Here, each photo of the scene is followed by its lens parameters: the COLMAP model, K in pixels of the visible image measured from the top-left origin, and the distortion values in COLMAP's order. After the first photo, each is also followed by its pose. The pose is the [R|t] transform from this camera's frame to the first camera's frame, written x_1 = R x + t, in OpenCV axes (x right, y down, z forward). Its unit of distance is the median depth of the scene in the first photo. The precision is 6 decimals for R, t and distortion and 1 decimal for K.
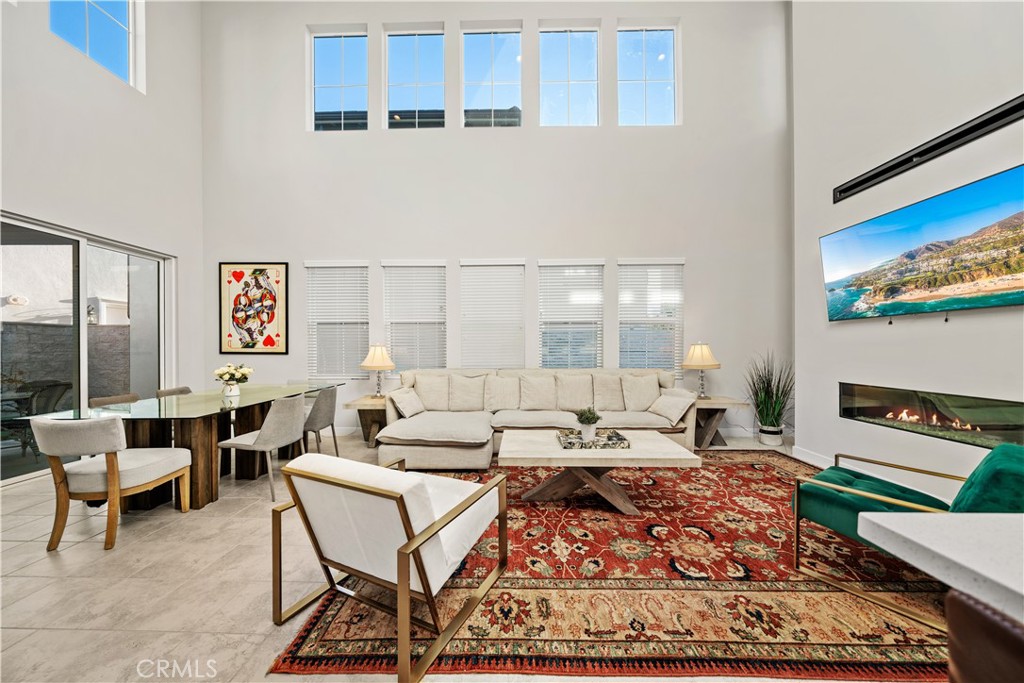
lens RADIAL K [[354.2, 0, 512.9], [0, 354.2, 348.6], [0, 0, 1]] dist [-0.009148, 0.000161]
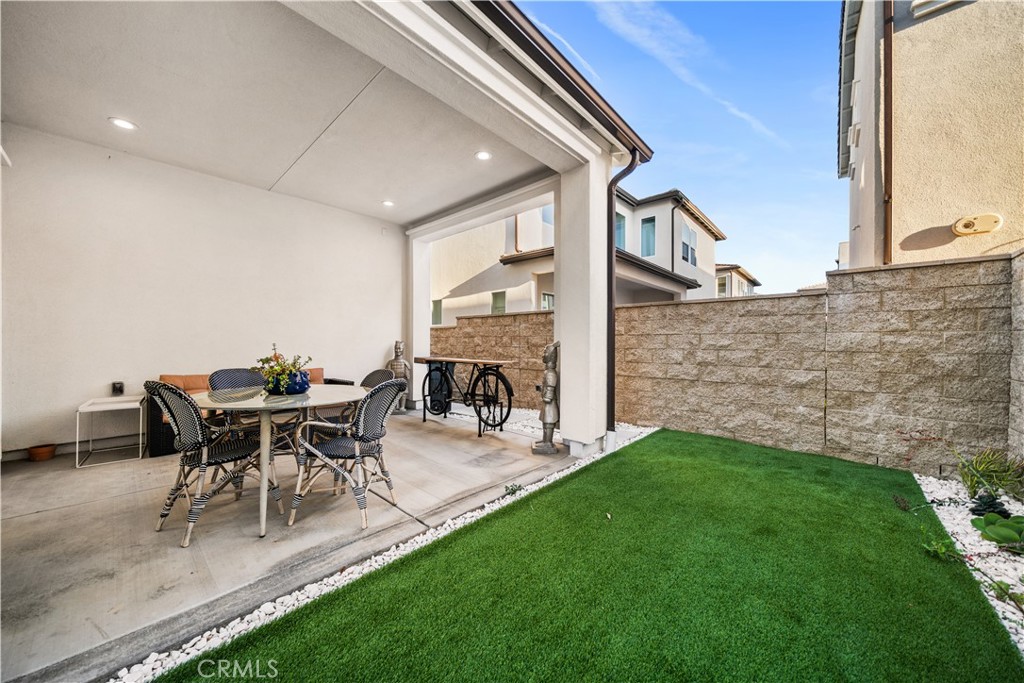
lens RADIAL K [[354.2, 0, 512.9], [0, 354.2, 348.6], [0, 0, 1]] dist [-0.009148, 0.000161]
pose [[-0.660228, 0.017347, -0.750865, -1.082488], [-0.001478, 0.999701, 0.024395, 0.035776], [0.751064, 0.017215, -0.660005, 1.420356]]
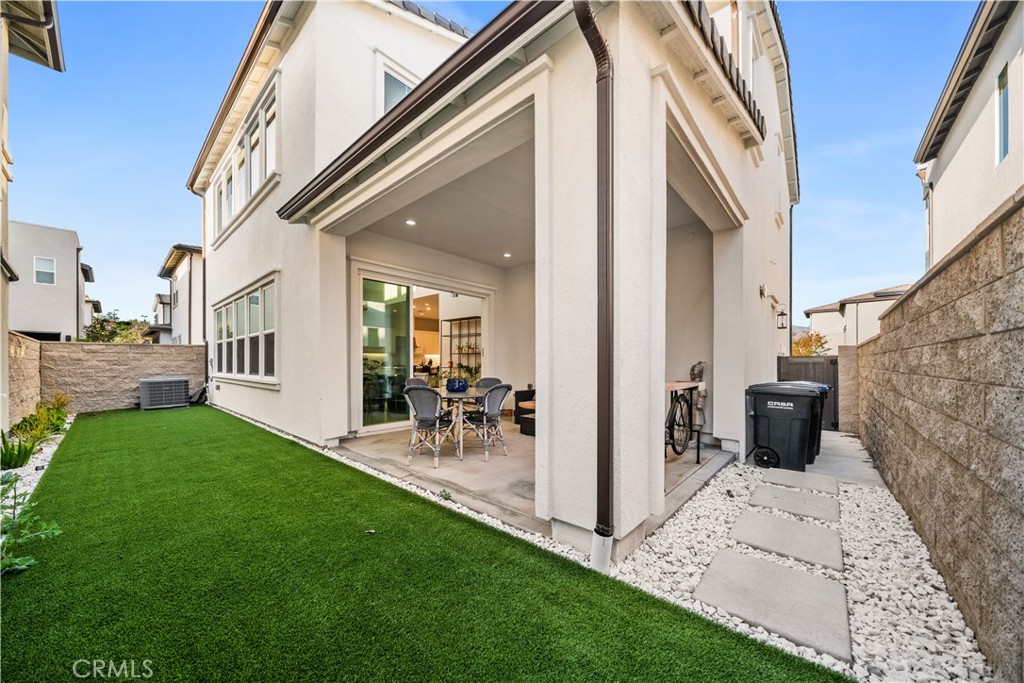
lens RADIAL K [[356.4, 0, 514.2], [0, 356.4, 365.6], [0, 0, 1]] dist [-0.003064, 0.000004]
pose [[-0.761326, -0.000657, 0.648370, -1.993637], [0.003750, 0.999978, 0.005417, 0.042811], [-0.648359, 0.006555, -0.761307, 1.448347]]
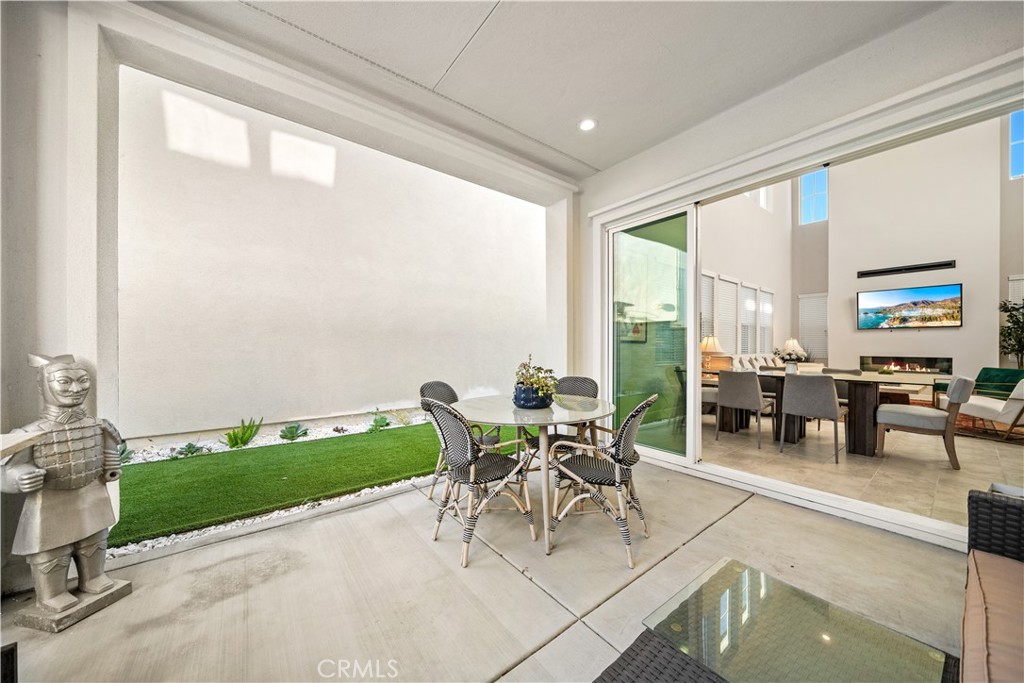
lens RADIAL K [[353.2, 0, 513.8], [0, 353.2, 345.6], [0, 0, 1]] dist [-0.003324, -0.000088]
pose [[0.783506, 0.003272, 0.621375, -1.597388], [-0.001207, 0.999992, -0.003743, 0.029374], [-0.621383, 0.002182, 0.783504, 0.429446]]
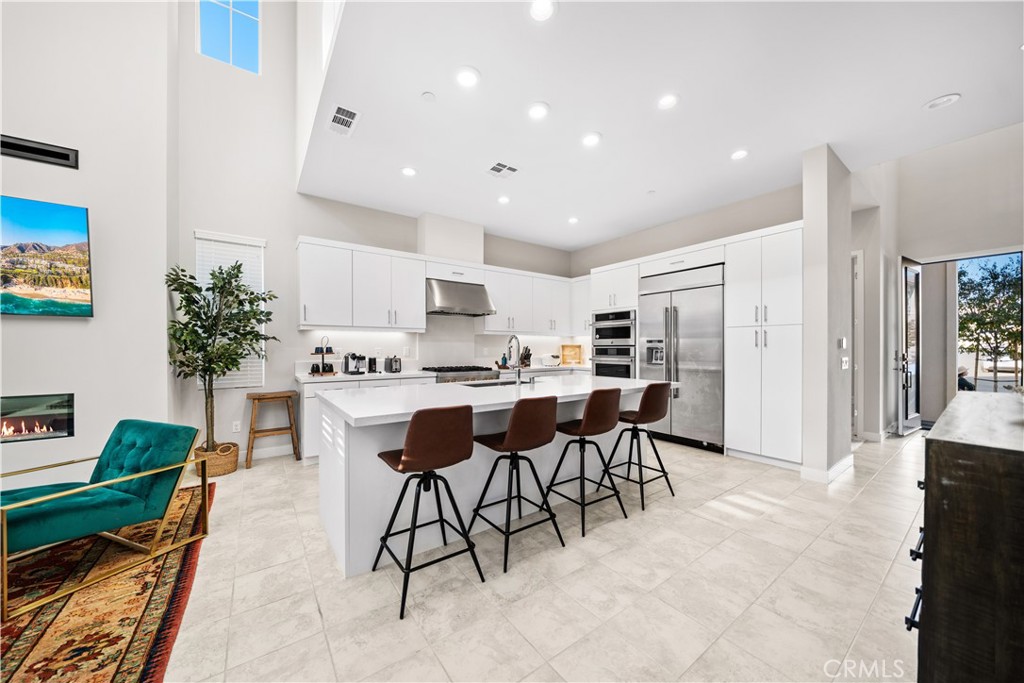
lens RADIAL K [[354.2, 0, 512.9], [0, 354.2, 348.6], [0, 0, 1]] dist [-0.009148, 0.000161]
pose [[-0.603098, 0.001391, 0.797666, -0.215197], [0.005938, 0.999979, 0.002745, 0.001781], [-0.797645, 0.006392, -0.603093, 0.215077]]
